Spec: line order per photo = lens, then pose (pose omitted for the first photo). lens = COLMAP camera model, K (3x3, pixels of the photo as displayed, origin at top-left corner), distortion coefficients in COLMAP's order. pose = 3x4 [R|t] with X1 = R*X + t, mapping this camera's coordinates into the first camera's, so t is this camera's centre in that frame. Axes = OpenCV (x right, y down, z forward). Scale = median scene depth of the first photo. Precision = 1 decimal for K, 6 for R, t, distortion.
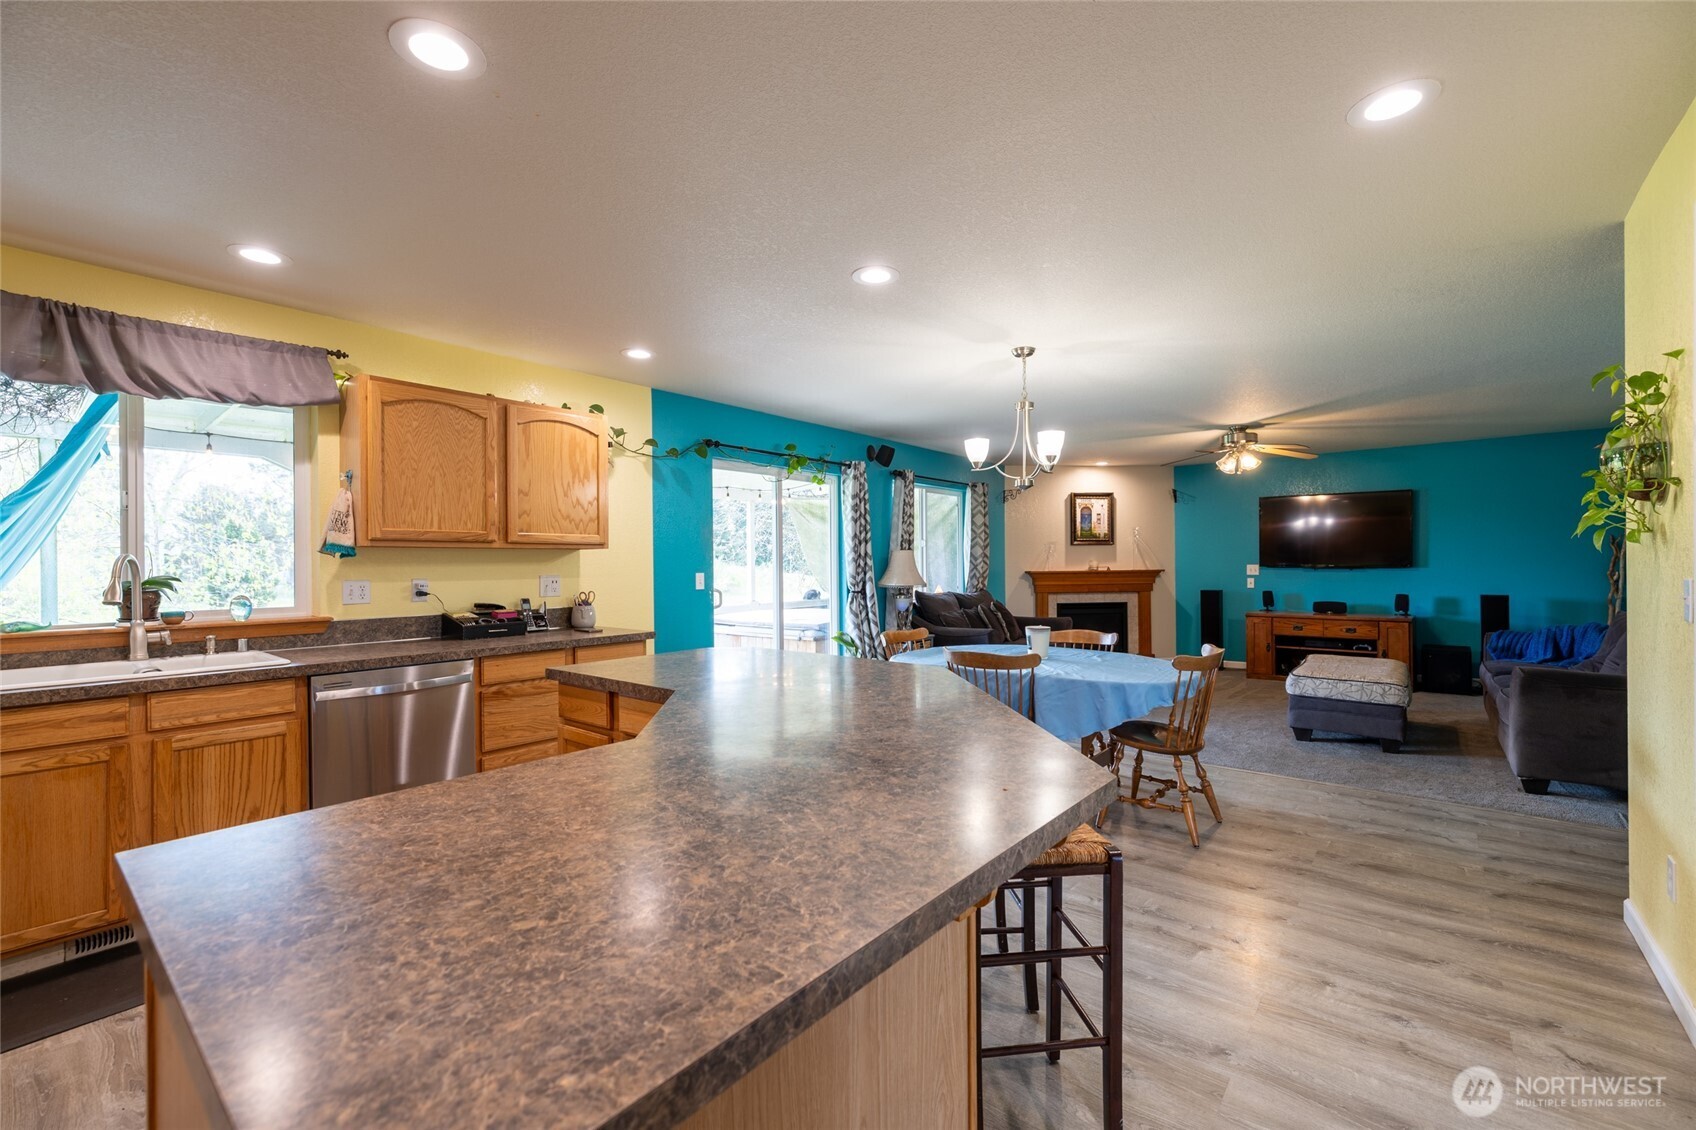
lens RADIAL K [[703.5, 0, 846.8], [0, 703.5, 563.0], [0, 0, 1]] dist [-0.001115, -0.000359]
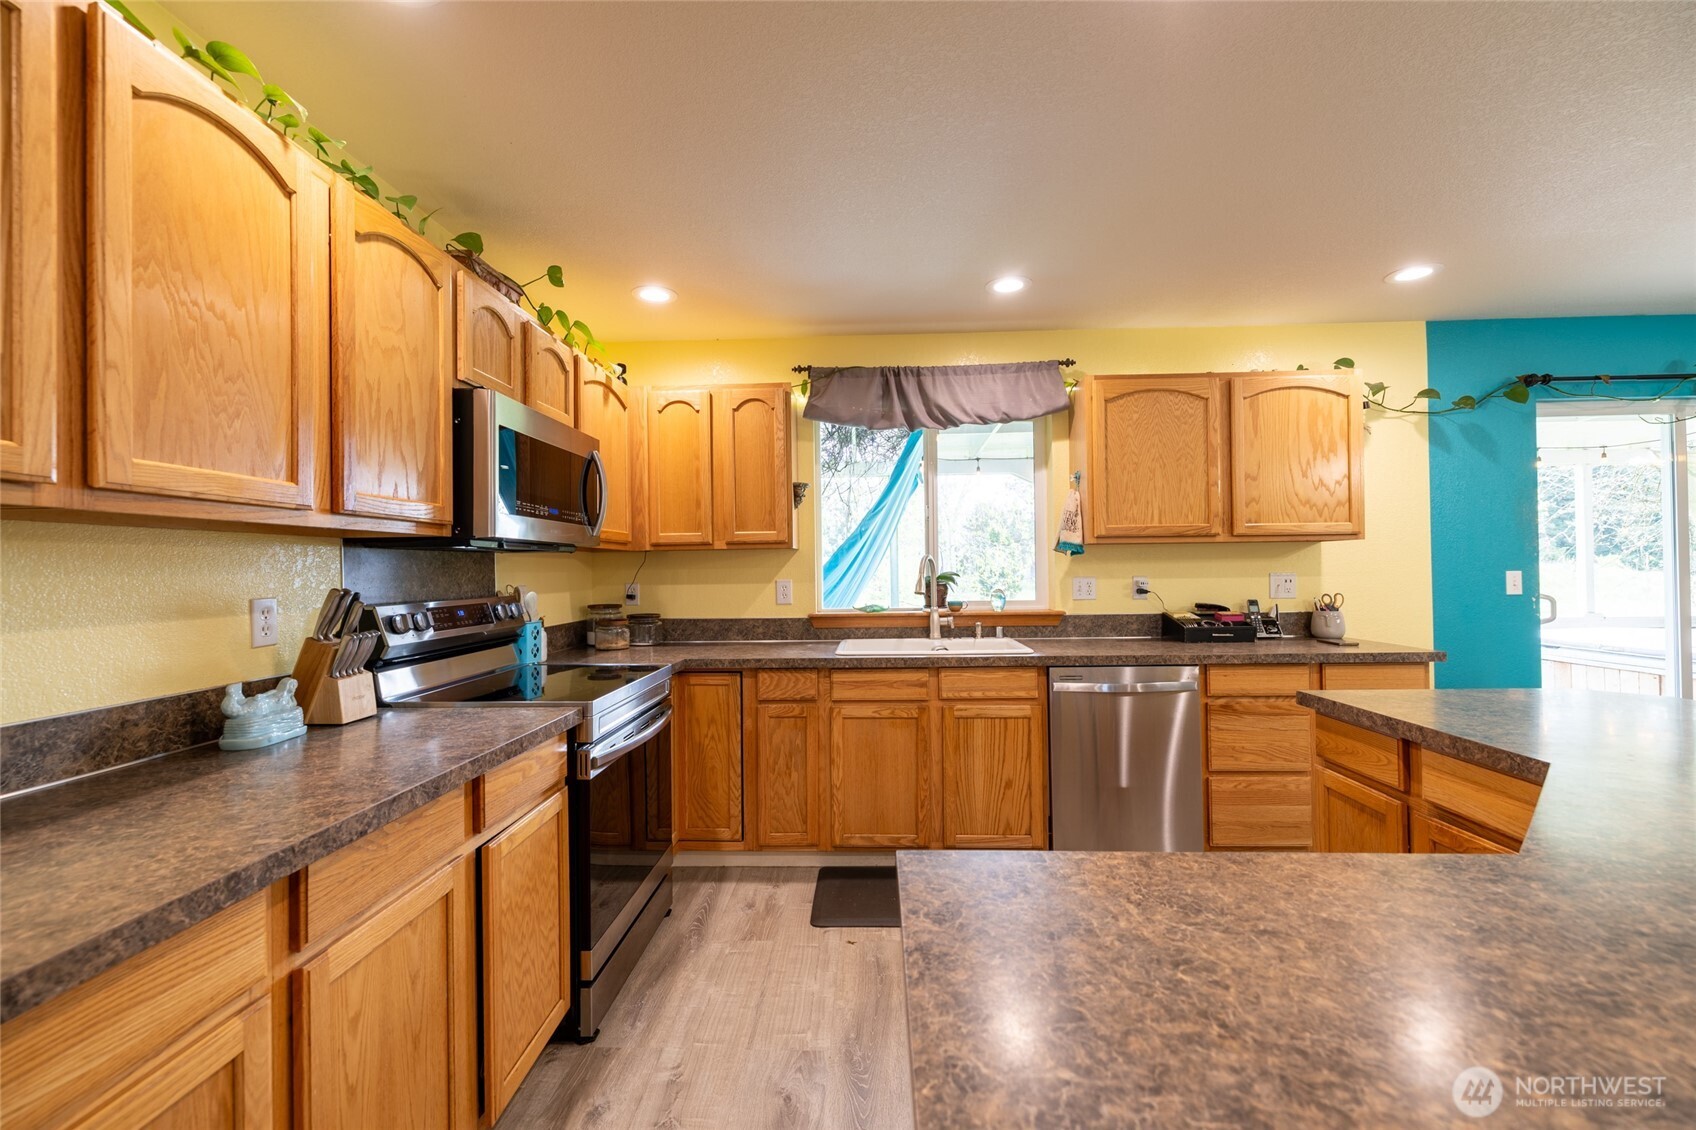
lens RADIAL K [[703.5, 0, 846.8], [0, 703.5, 563.0], [0, 0, 1]] dist [-0.001115, -0.000359]
pose [[0.601196, -0.005817, -0.799081, -0.079856], [0.008857, 0.999961, -0.000616, 0.001678], [0.799053, -0.006707, 0.601224, 0.097207]]
